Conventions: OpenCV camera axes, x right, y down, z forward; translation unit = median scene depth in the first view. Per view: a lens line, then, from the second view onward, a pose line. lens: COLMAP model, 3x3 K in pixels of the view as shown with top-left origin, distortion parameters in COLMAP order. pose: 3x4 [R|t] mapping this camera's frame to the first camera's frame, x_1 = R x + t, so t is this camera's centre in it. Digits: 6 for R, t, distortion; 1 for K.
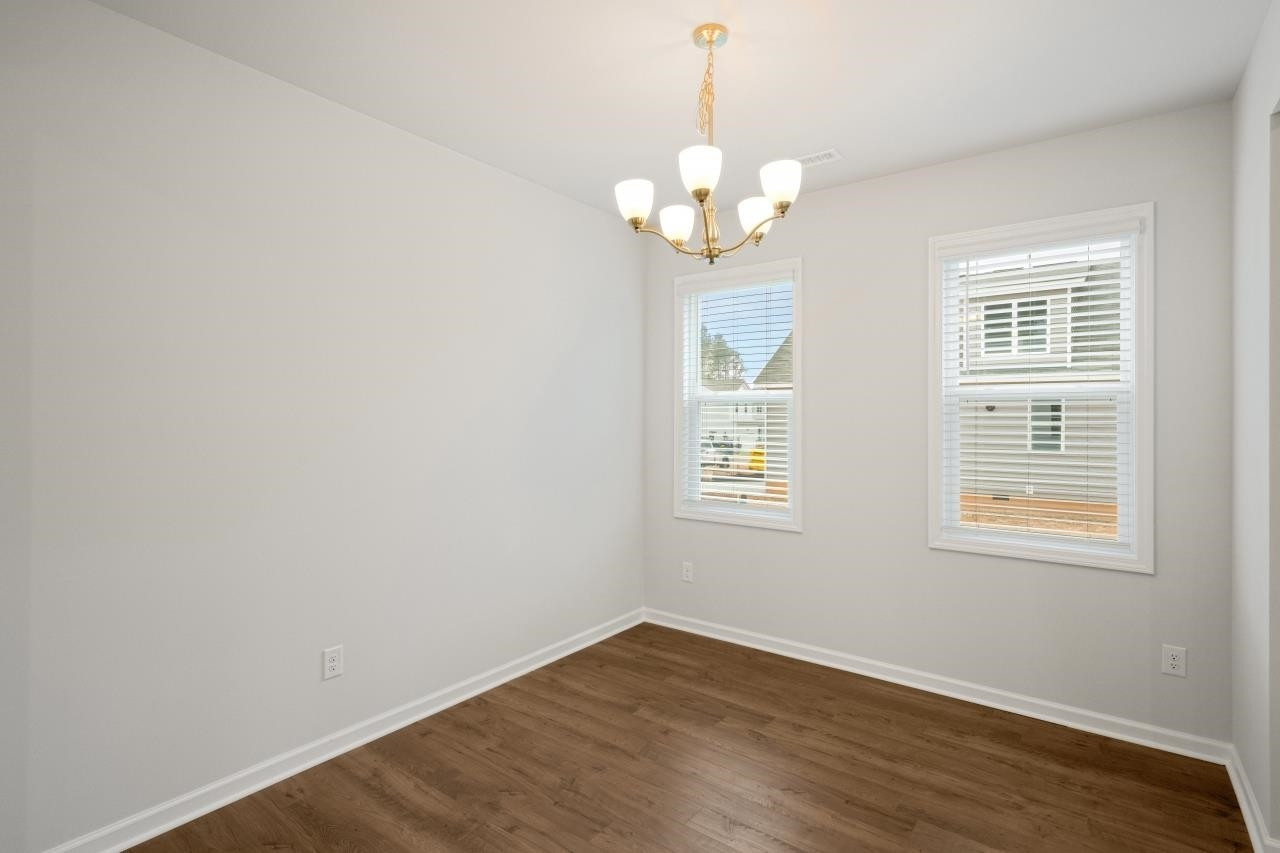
lens RADIAL K [[612.7, 0, 637.8], [0, 612.7, 415.0], [0, 0, 1]] dist [0.002932, 0.000339]
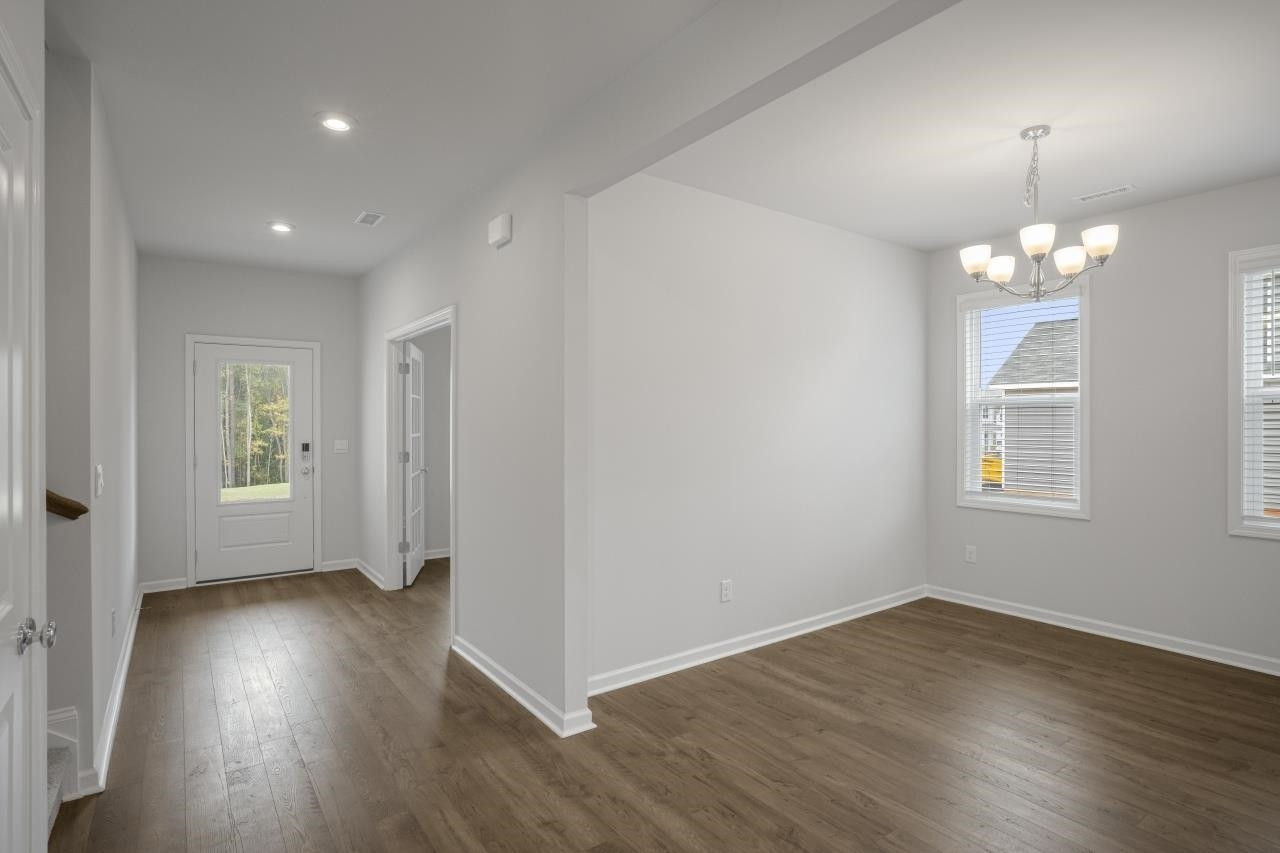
lens RADIAL K [[630.5, 0, 640.0], [0, 630.5, 426.5], [0, 0, 1]] dist [-0.046827, 0.021122]
pose [[0.953250, -0.005105, -0.302141, -0.214642], [0.008141, 0.999928, 0.008789, 0.004760], [0.302074, -0.010838, 0.953223, -0.398753]]
